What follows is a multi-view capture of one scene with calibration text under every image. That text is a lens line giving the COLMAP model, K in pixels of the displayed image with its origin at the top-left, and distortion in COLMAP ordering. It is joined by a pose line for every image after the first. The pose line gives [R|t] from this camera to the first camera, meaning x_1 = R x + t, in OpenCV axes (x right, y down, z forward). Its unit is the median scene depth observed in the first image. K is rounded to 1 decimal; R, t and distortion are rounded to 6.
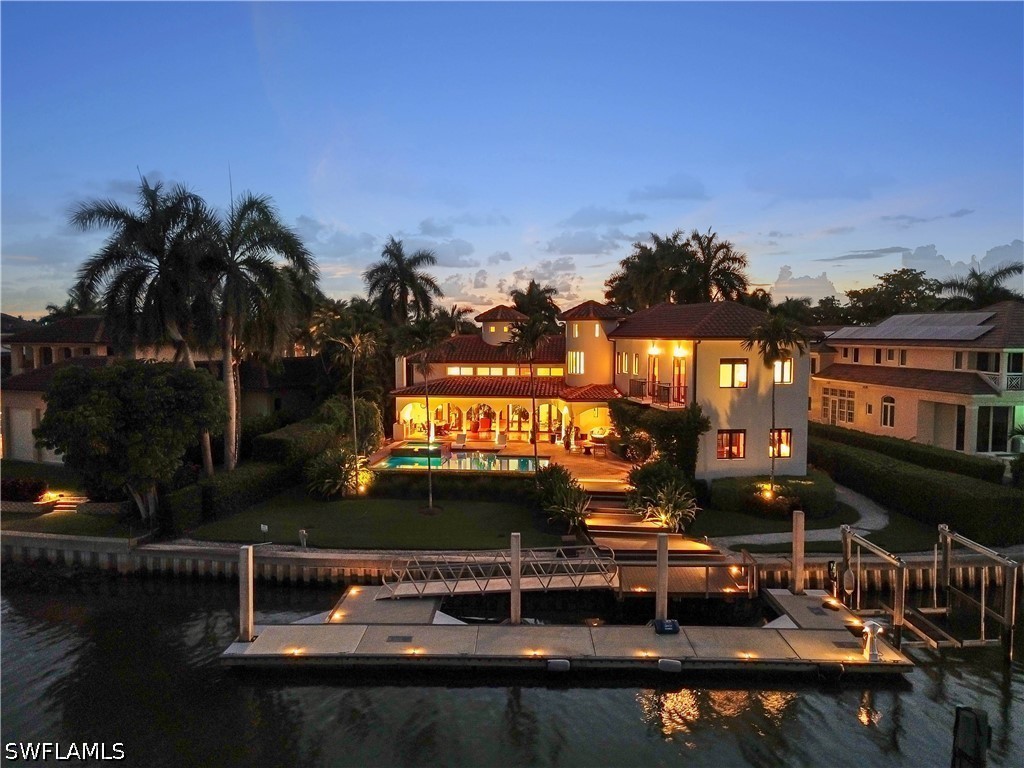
lens RADIAL K [[731.4, 0, 512.0], [0, 731.4, 384.0], [0, 0, 1]] dist [0.057406, -0.052130]
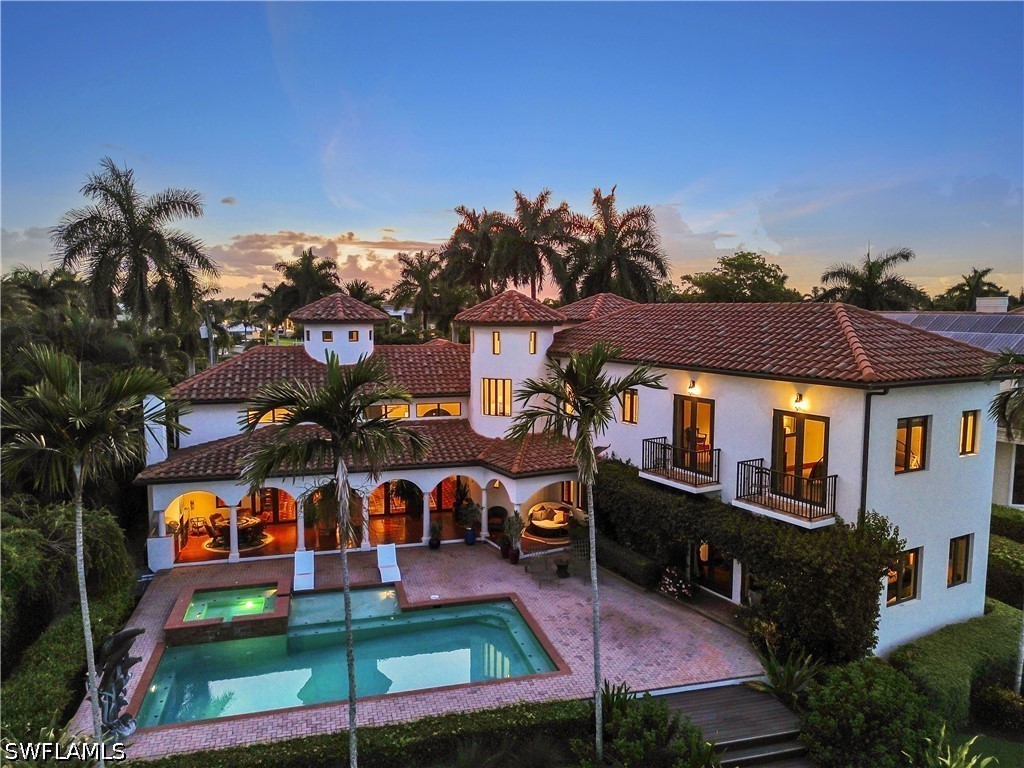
lens RADIAL K [[731.4, 0, 512.0], [0, 731.4, 384.0], [0, 0, 1]] dist [0.057406, -0.052130]
pose [[0.928372, -0.036222, 0.369882, -0.123573], [0.023002, 0.998931, 0.040091, -0.068138], [-0.370939, -0.028712, 0.928213, 0.490560]]
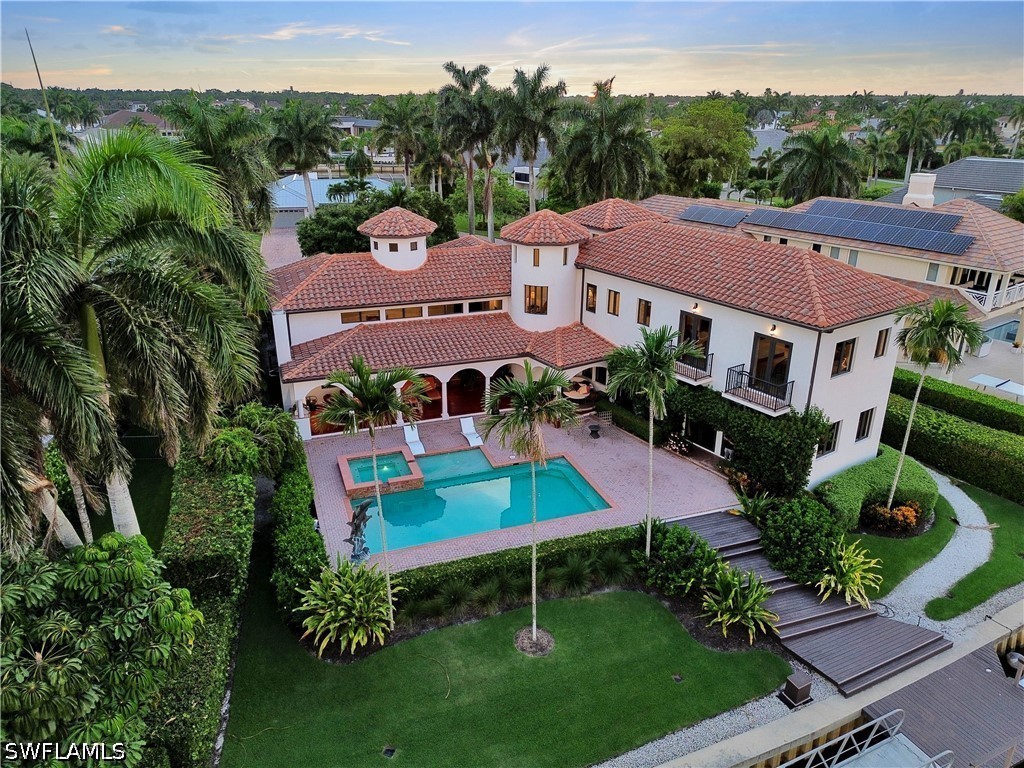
lens RADIAL K [[731.4, 0, 512.0], [0, 731.4, 384.0], [0, 0, 1]] dist [0.057406, -0.052130]
pose [[0.895151, -0.159726, 0.416163, -0.277487], [0.027255, 0.951464, 0.306552, -0.190929], [-0.444928, -0.263068, 0.856057, 0.376398]]
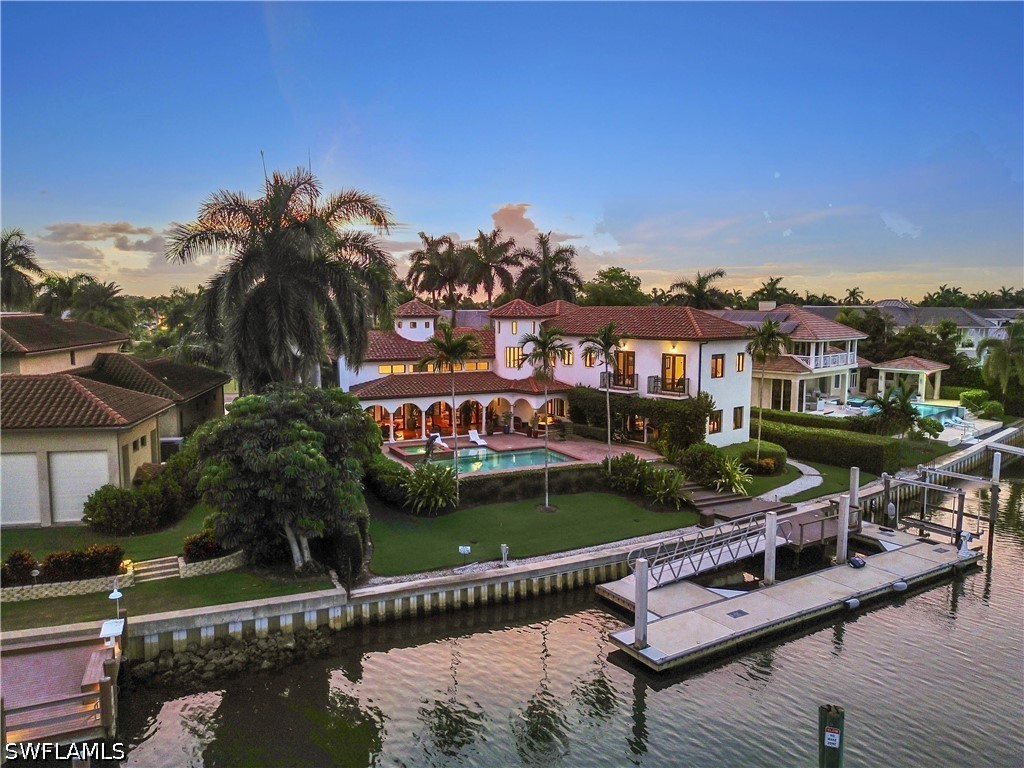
lens RADIAL K [[731.4, 0, 512.0], [0, 731.4, 384.0], [0, 0, 1]] dist [0.057406, -0.052130]
pose [[0.835895, -0.057025, 0.545919, -0.542674], [0.036405, 0.998158, 0.048522, -0.046008], [-0.547681, -0.020685, 0.836432, 0.109458]]
